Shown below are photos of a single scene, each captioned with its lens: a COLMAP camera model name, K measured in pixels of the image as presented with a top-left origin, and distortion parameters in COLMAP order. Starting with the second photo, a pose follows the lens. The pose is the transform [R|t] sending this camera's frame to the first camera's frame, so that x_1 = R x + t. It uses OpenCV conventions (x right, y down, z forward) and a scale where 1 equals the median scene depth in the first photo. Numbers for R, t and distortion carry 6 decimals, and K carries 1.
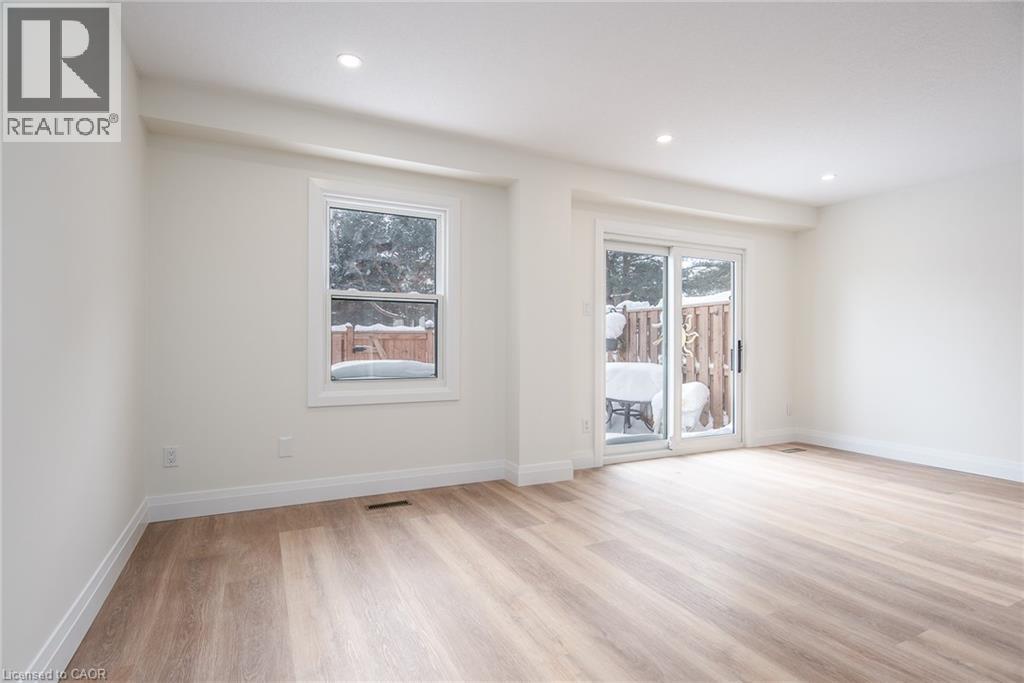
lens RADIAL K [[512.8, 0, 506.4], [0, 512.8, 344.0], [0, 0, 1]] dist [-0.007438, -0.000046]
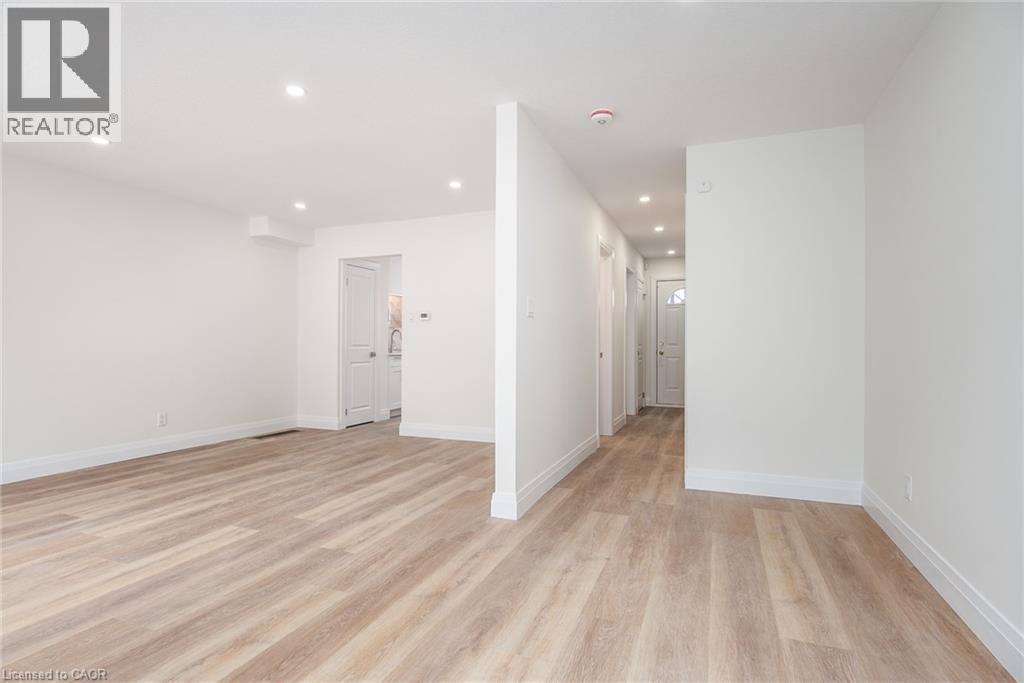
lens RADIAL K [[512.8, 0, 513.0], [0, 512.8, 342.3], [0, 0, 1]] dist [-0.007438, -0.000046]
pose [[-0.672278, -0.000235, 0.740299, -0.290780], [-0.001775, 0.999998, -0.001294, -0.000908], [-0.740297, -0.002183, -0.672277, 0.795165]]
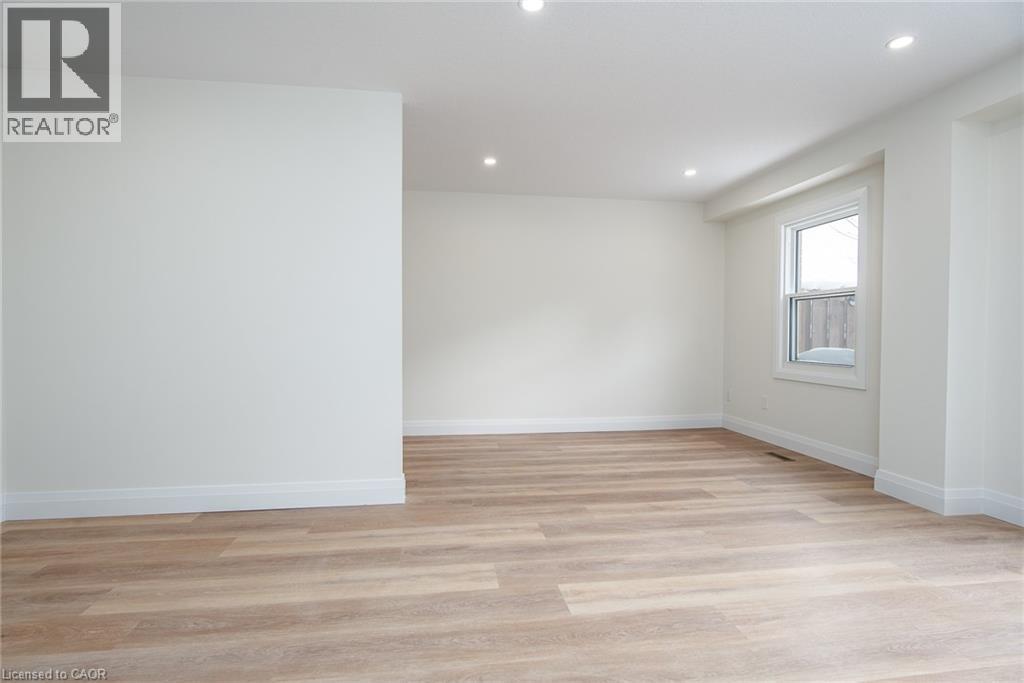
lens RADIAL K [[512.8, 0, 511.2], [0, 512.8, 343.0], [0, 0, 1]] dist [-0.007438, -0.000046]
pose [[-0.304782, 0.014371, -0.952314, 1.110152], [-0.003988, 0.999858, 0.016365, 0.004953], [0.952414, 0.008786, -0.304681, 0.679100]]
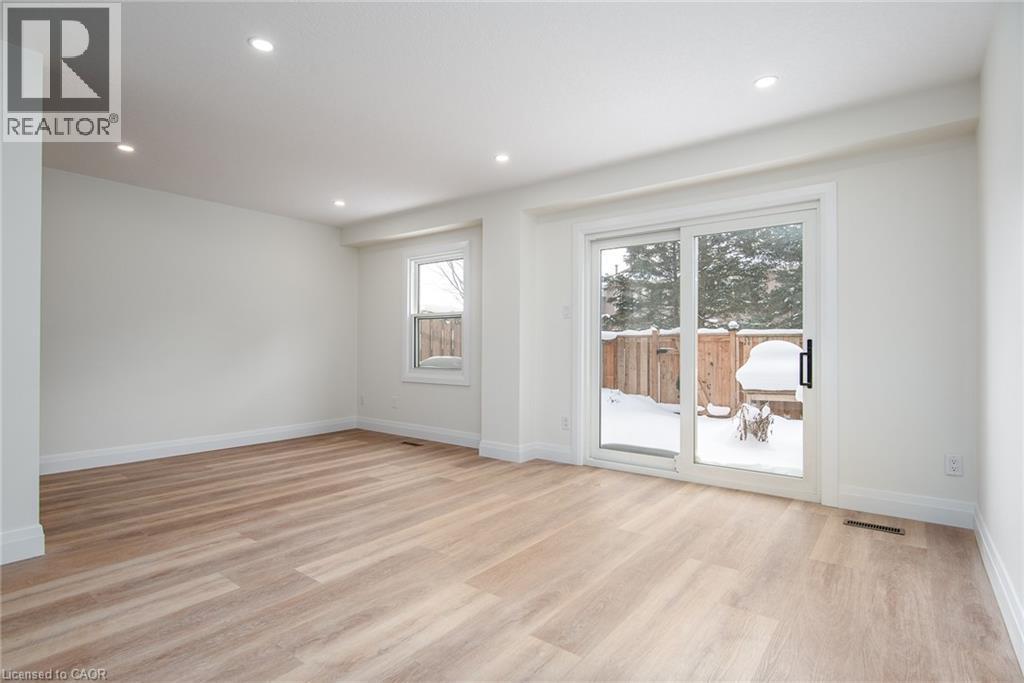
lens RADIAL K [[512.8, 0, 510.9], [0, 512.8, 345.4], [0, 0, 1]] dist [-0.007438, -0.000046]
pose [[0.442009, -0.002747, -0.897006, 1.254783], [-0.000800, 0.999994, -0.003456, 0.004437], [0.897010, 0.002245, 0.442004, 0.514439]]
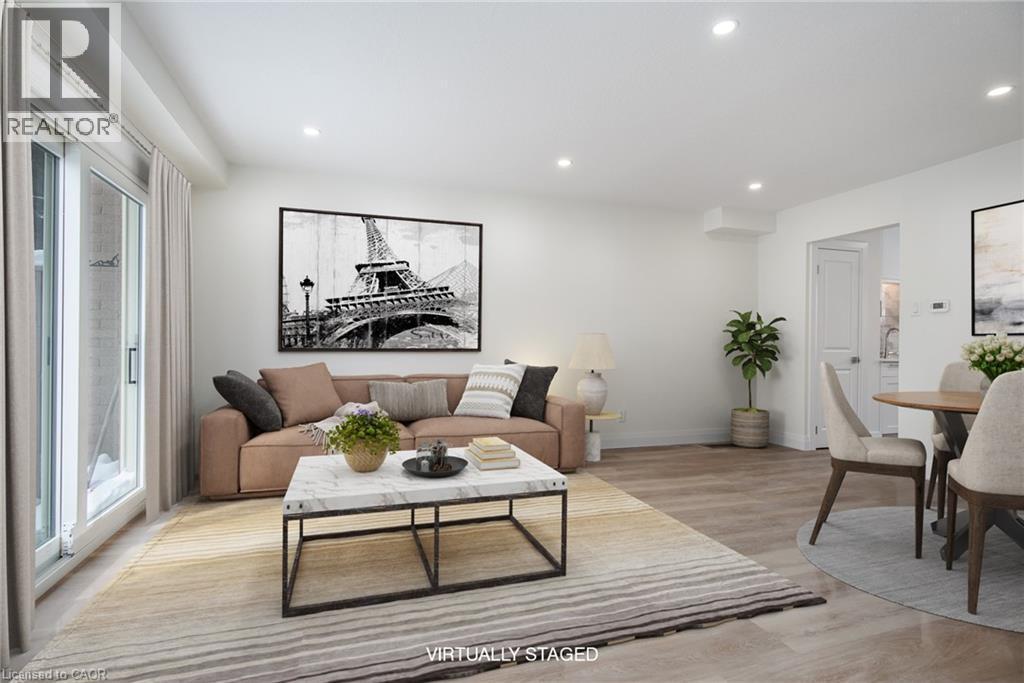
lens RADIAL K [[512.8, 0, 509.9], [0, 512.8, 341.6], [0, 0, 1]] dist [-0.007438, -0.000046]
pose [[0.141819, 0.004850, 0.989881, -0.138253], [-0.005883, 0.999974, -0.004056, 0.001380], [-0.989875, -0.005249, 0.141844, 0.682976]]
